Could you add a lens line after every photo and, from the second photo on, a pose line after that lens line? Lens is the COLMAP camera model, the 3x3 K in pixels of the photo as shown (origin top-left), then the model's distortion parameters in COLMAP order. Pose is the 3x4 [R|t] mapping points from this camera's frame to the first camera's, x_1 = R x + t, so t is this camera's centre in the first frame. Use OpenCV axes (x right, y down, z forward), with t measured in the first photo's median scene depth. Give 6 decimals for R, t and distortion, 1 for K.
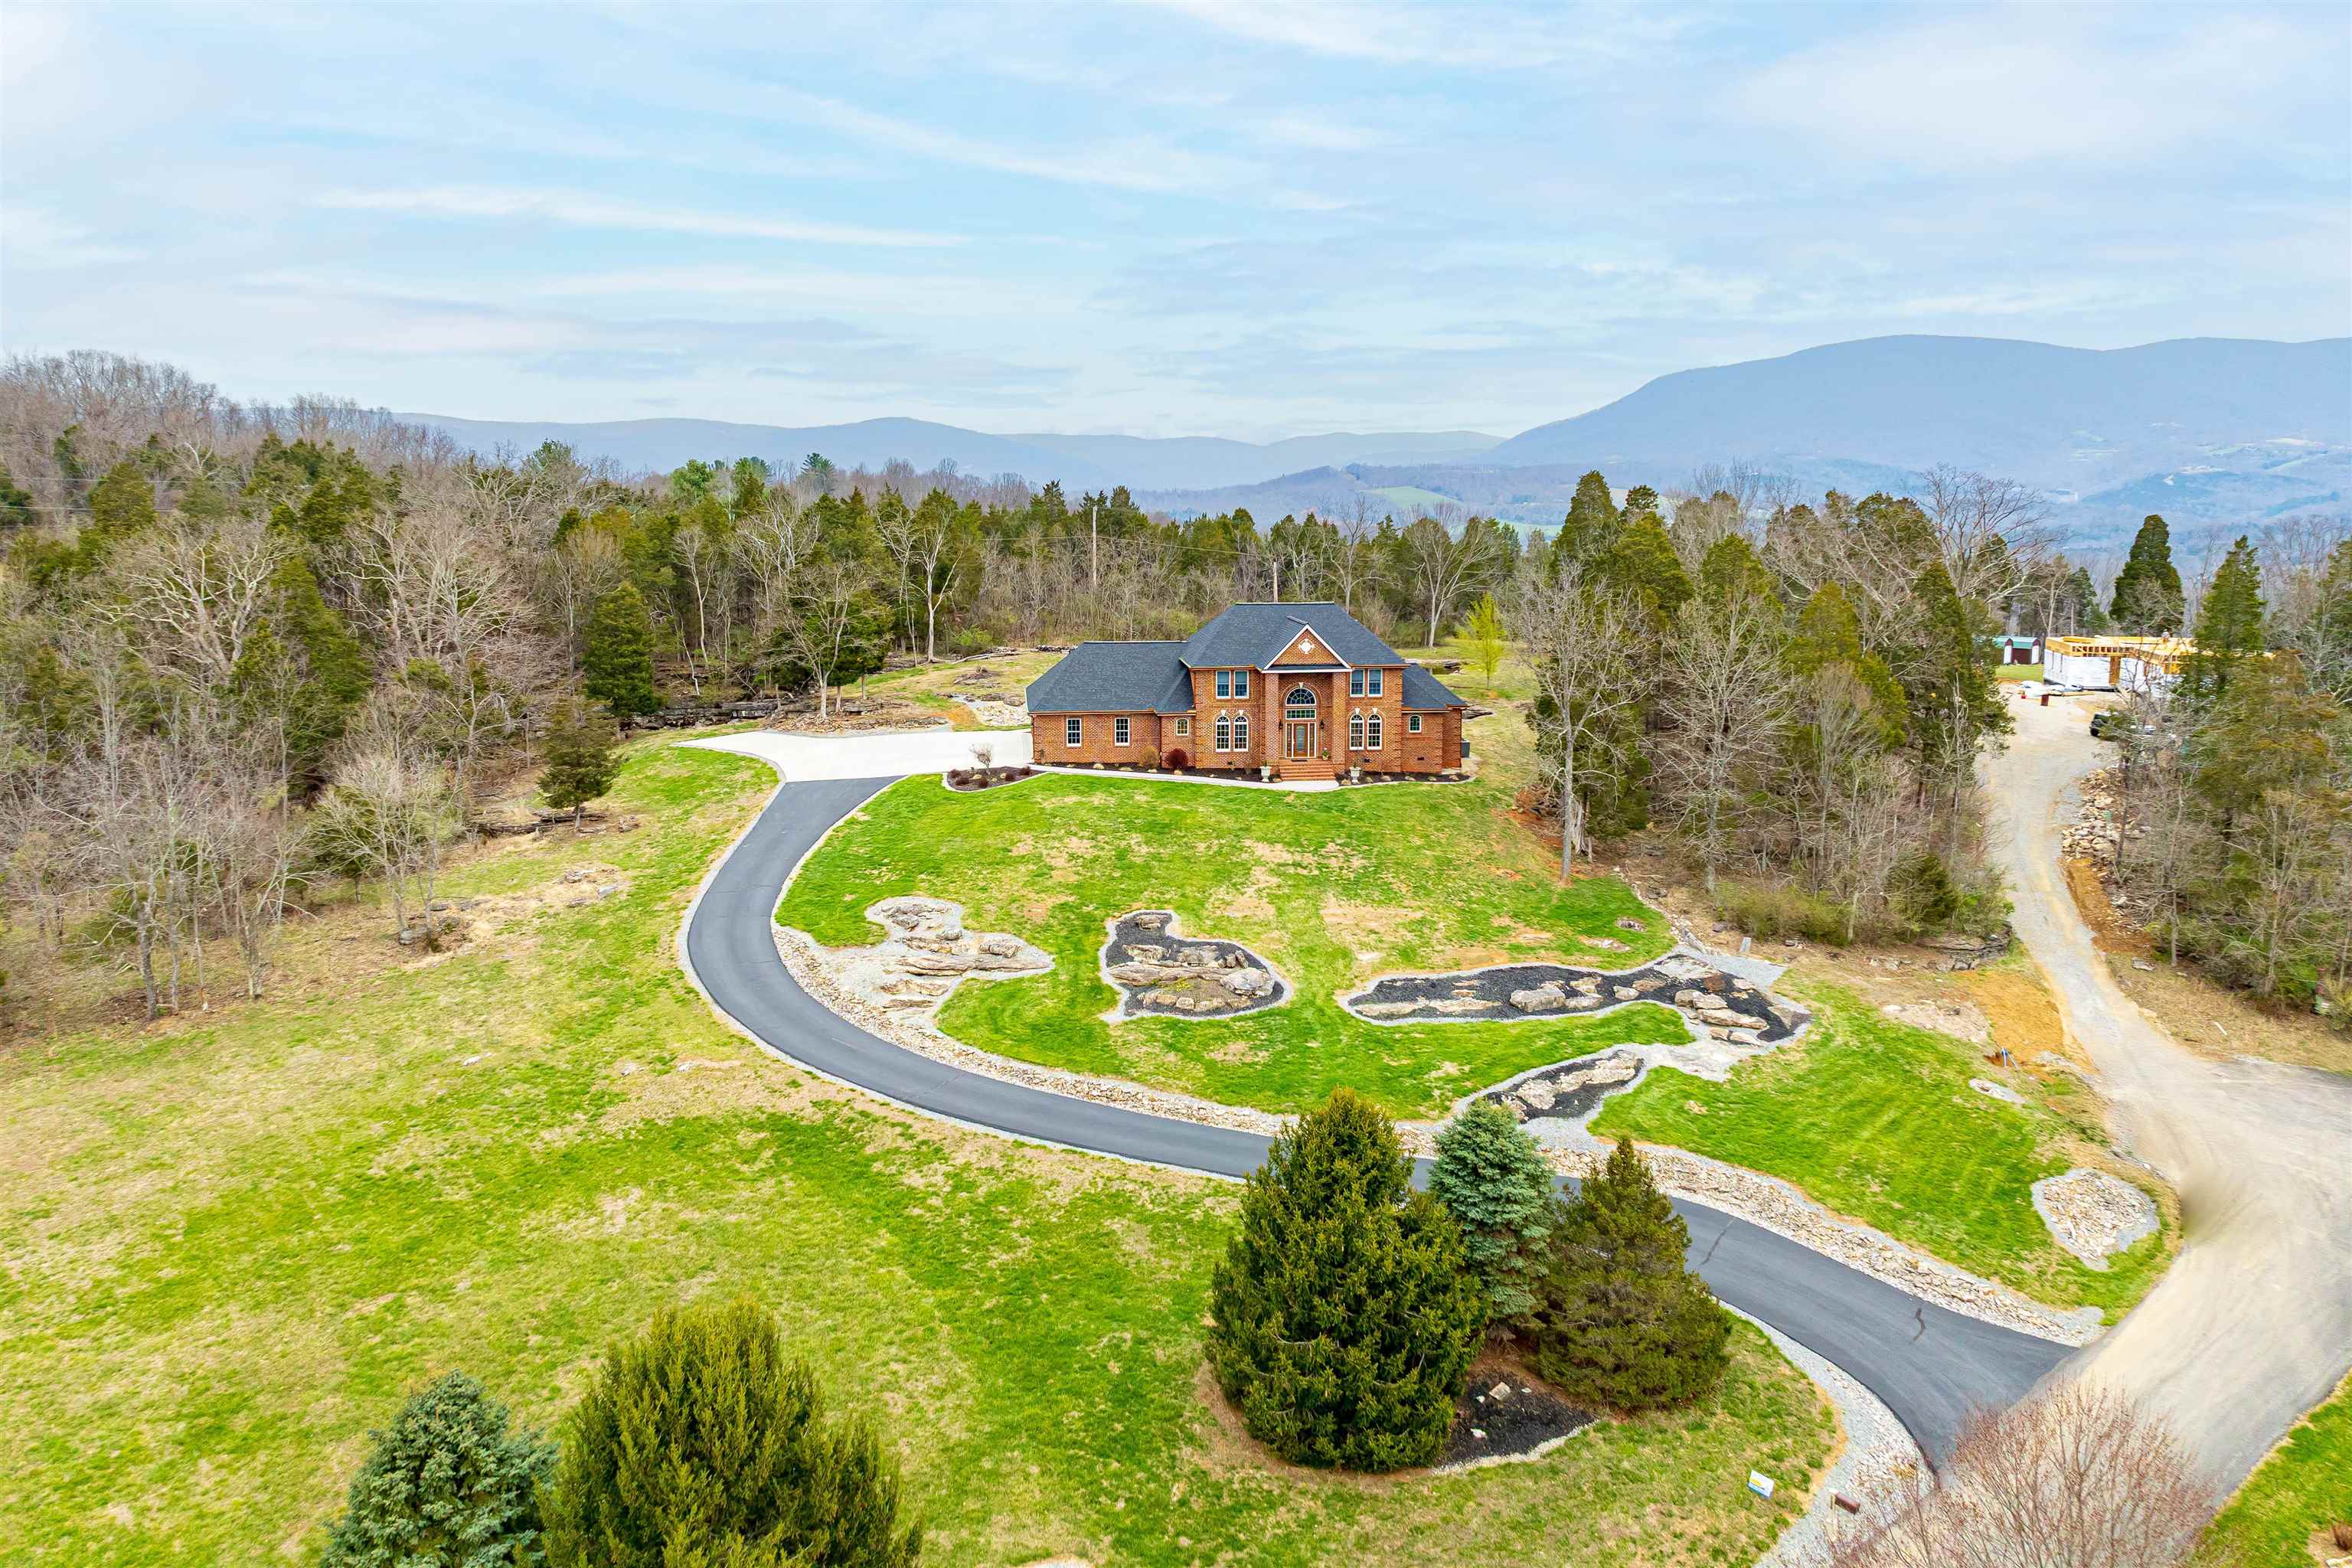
lens RADIAL K [[1658.2, 0, 1176.7], [0, 1658.2, 690.3], [0, 0, 1]] dist [-0.033528, 0.023152]
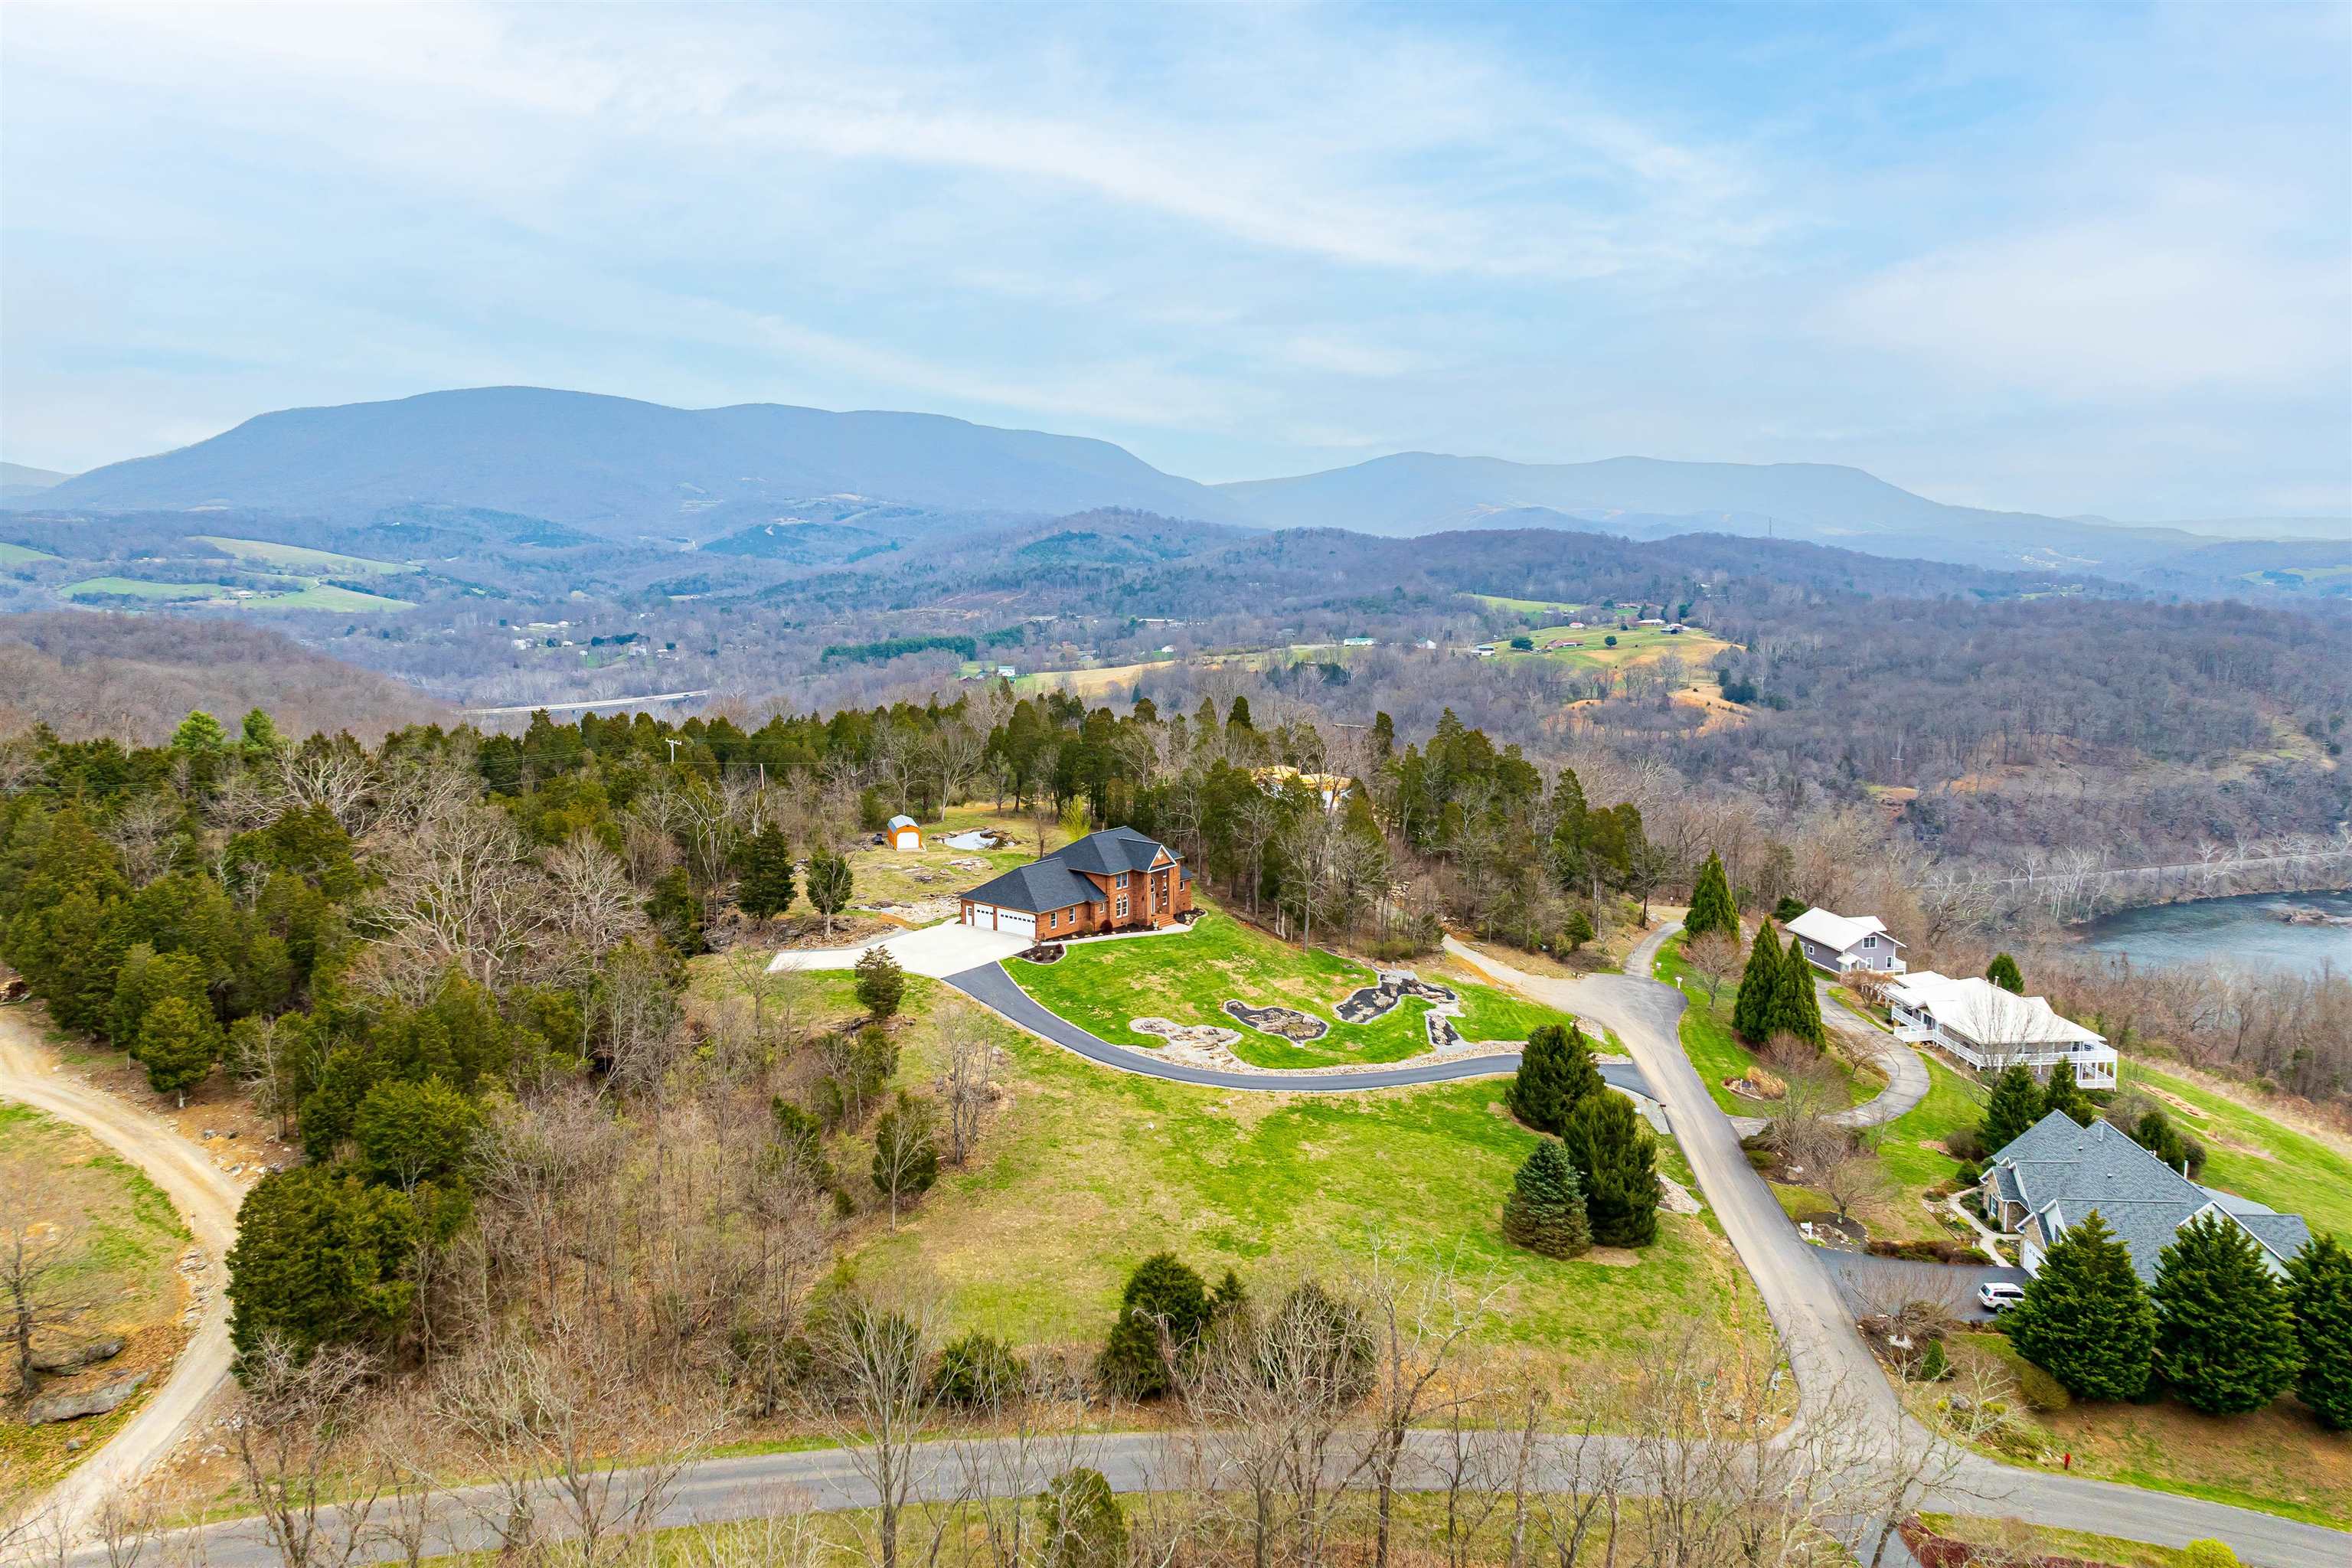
lens RADIAL K [[1637.8, 0, 1171.7], [0, 1637.8, 723.2], [0, 0, 1]] dist [-0.026906, 0.008539]
pose [[0.699787, -0.080087, 0.709848, -1.567382], [0.082553, 0.996104, 0.031000, -0.299024], [-0.709565, 0.036907, 0.703673, -0.436248]]
